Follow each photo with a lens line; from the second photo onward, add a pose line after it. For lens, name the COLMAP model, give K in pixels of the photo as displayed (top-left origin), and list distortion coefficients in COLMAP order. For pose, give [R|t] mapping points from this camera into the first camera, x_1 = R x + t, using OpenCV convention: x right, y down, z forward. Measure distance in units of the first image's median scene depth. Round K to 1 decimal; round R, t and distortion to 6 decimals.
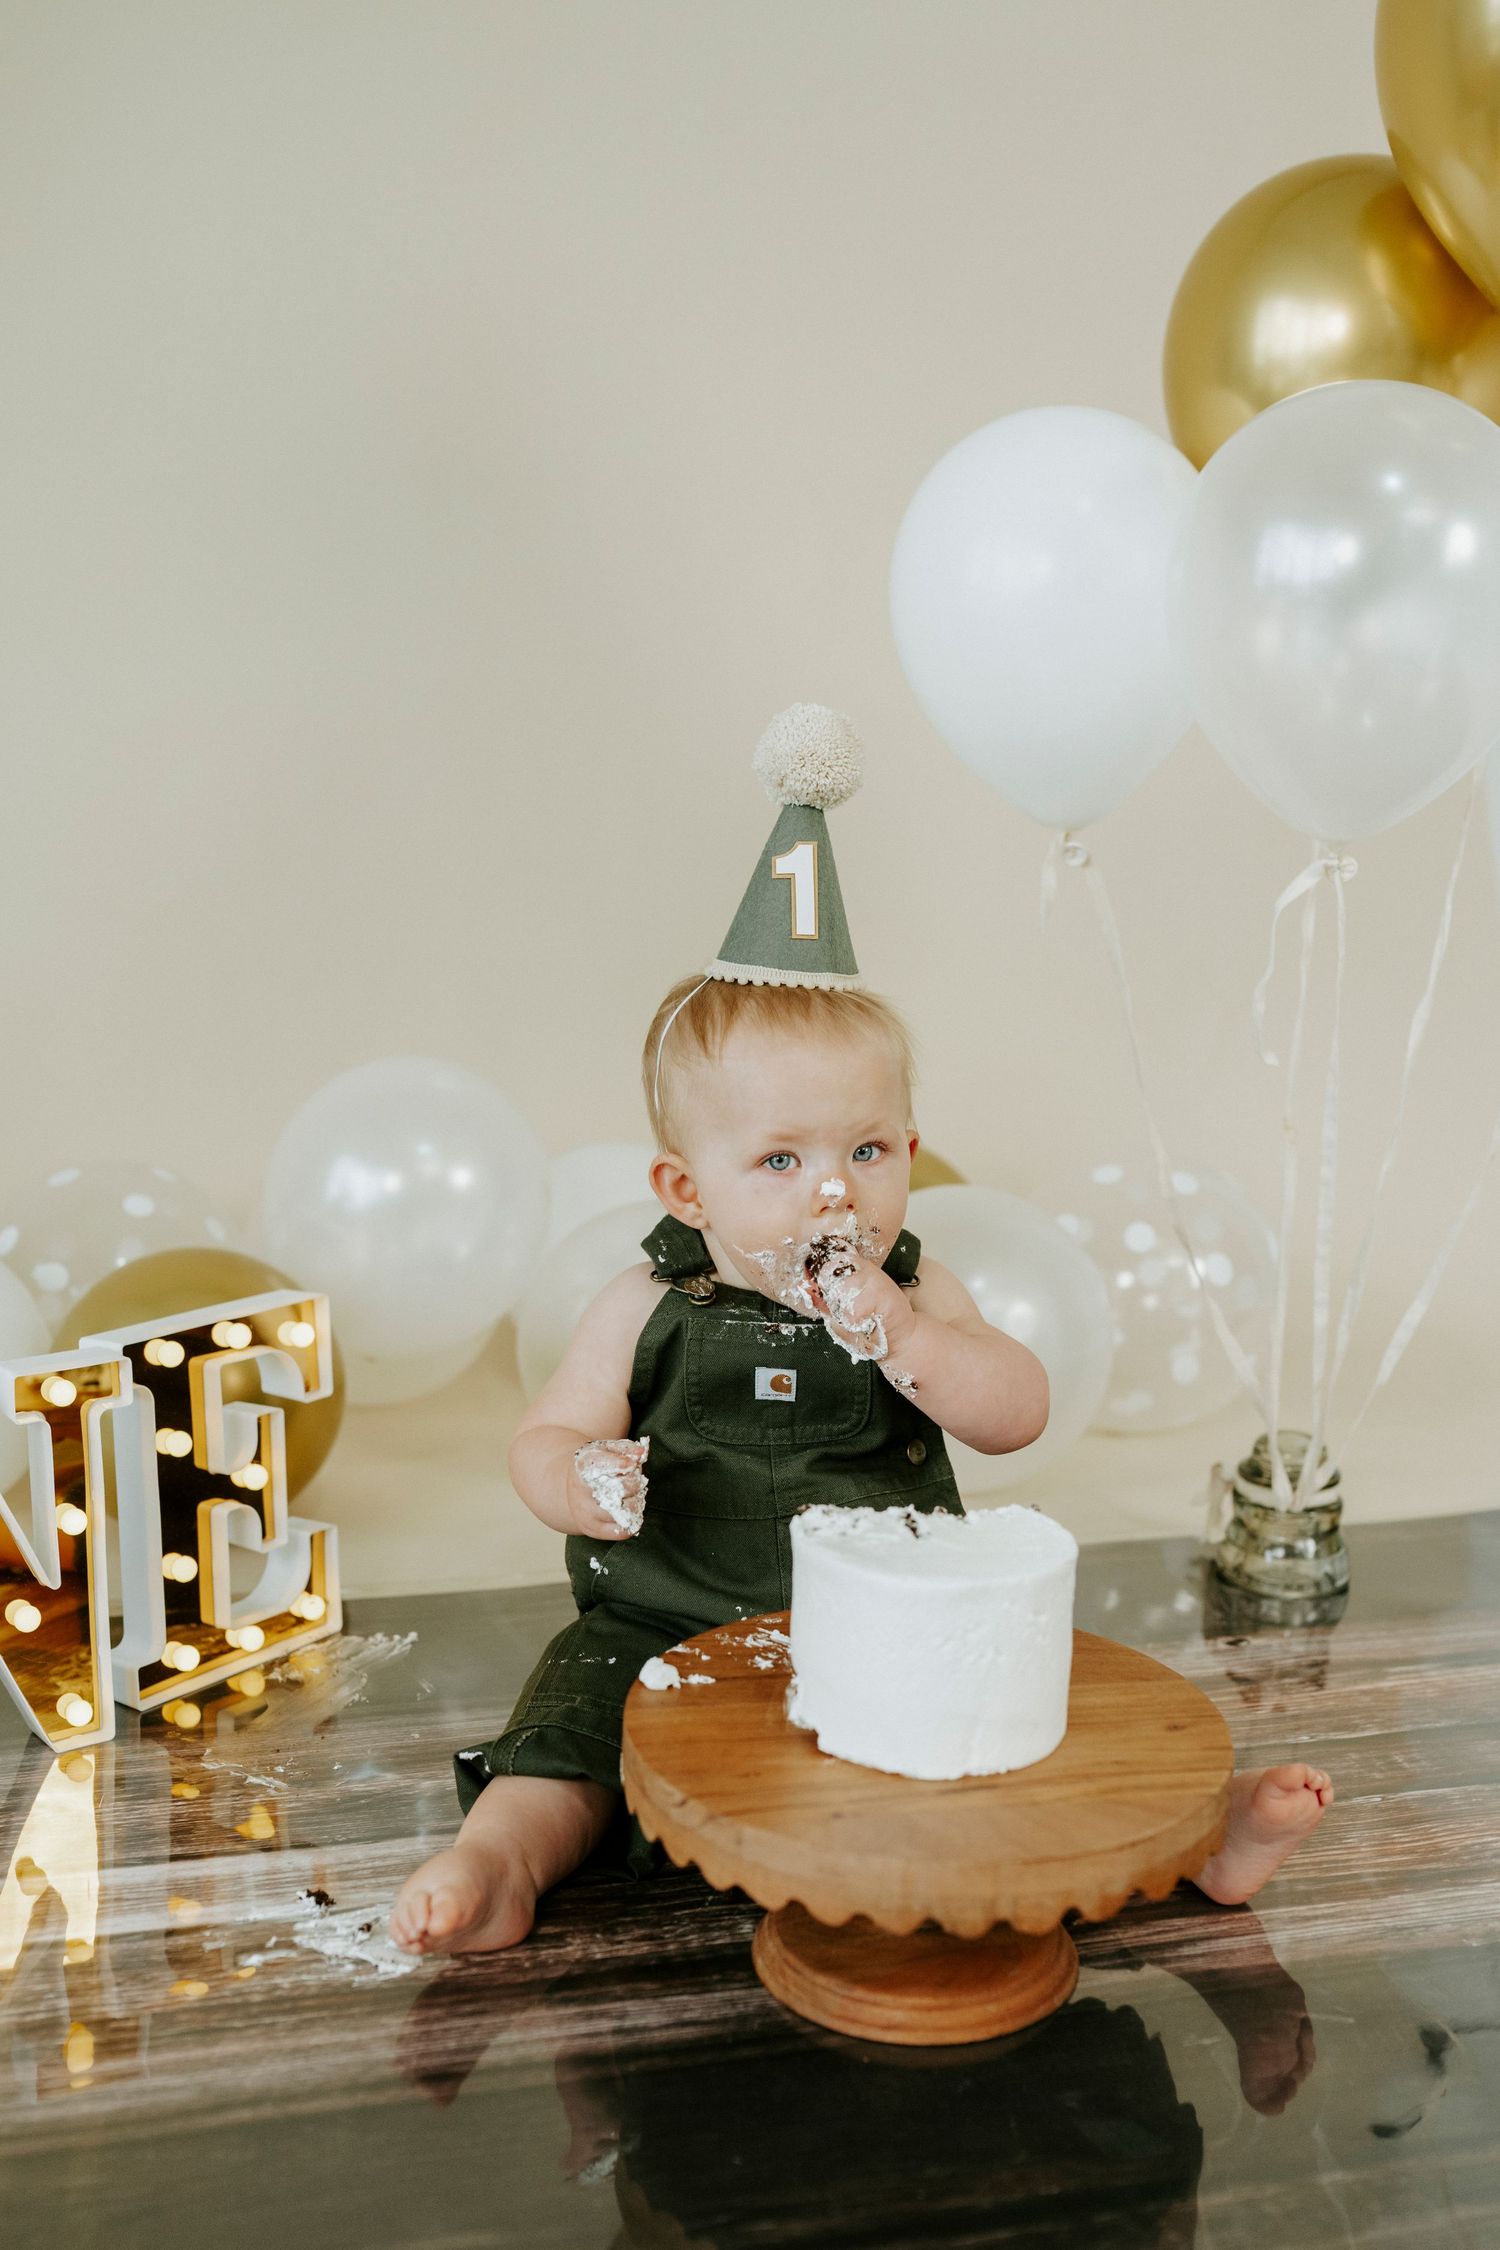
lens RADIAL K [[2255.7, 0, 753.0], [0, 2255.7, 1195.0], [0, 0, 1]] dist [0.003446, -0.009424]
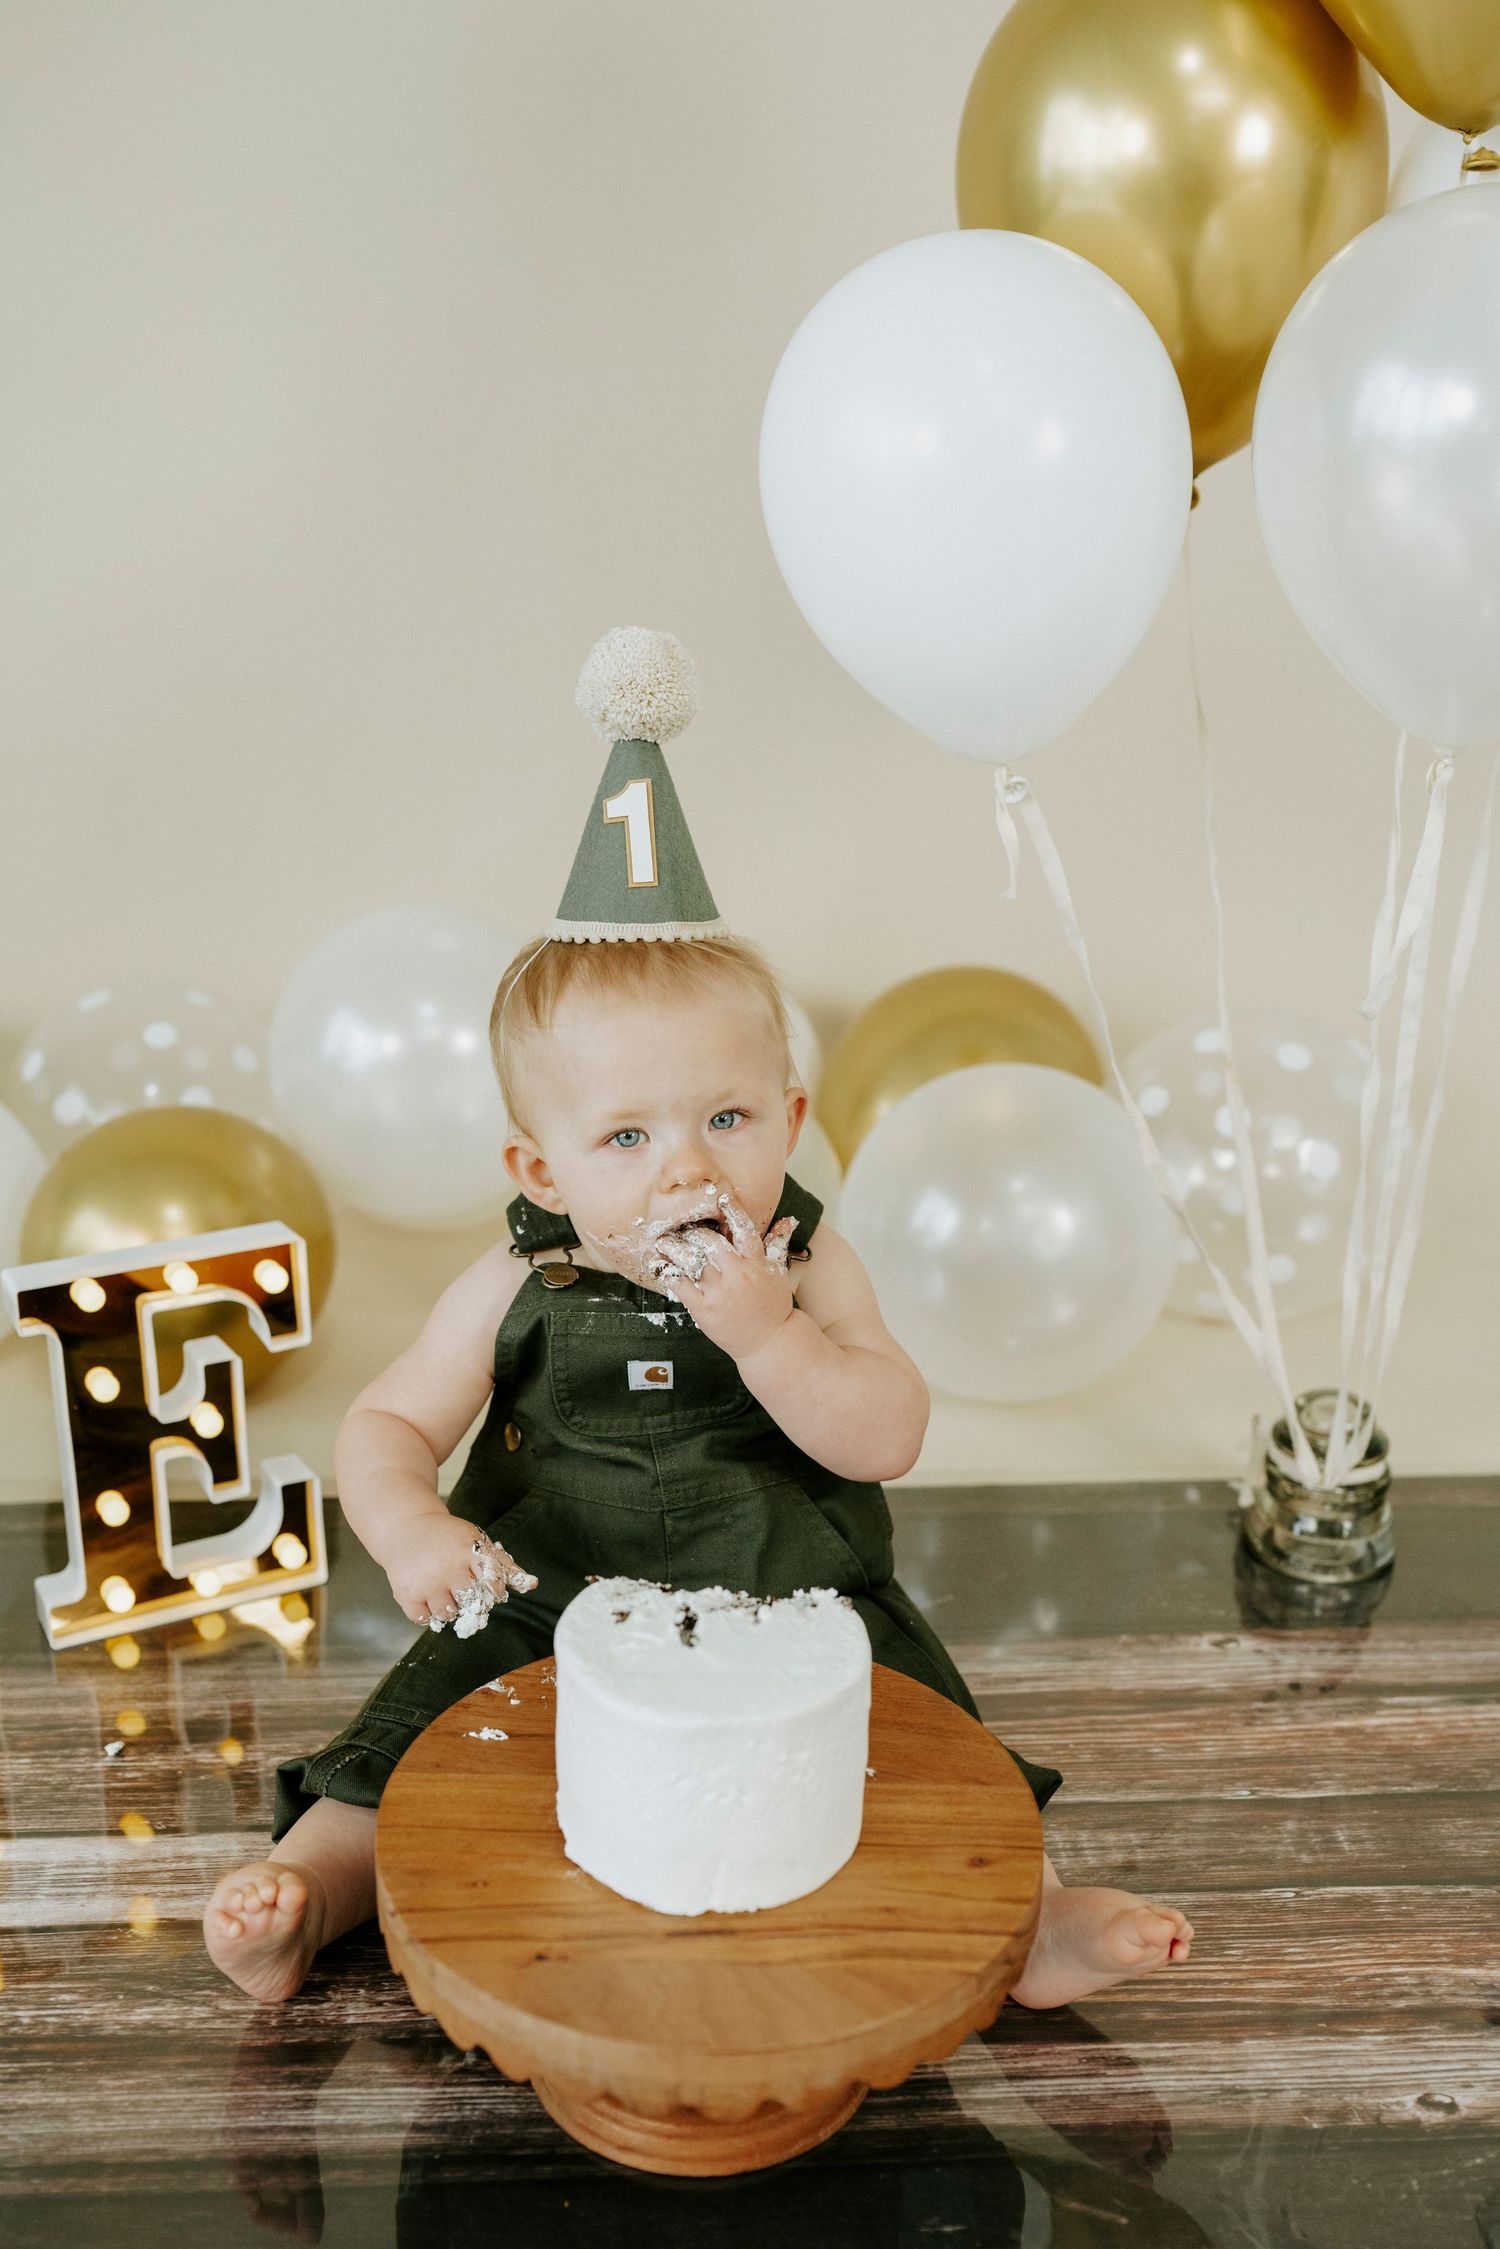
lens RADIAL K [[2254.7, 0, 753.0], [0, 2254.7, 1194.4], [0, 0, 1]] dist [0.003446, -0.009424]
pose [[0.980122, 0.064312, -0.187684, 0.245077], [-0.028466, 0.981800, 0.187771, -0.180347], [0.196344, -0.178695, 0.964115, 0.175490]]
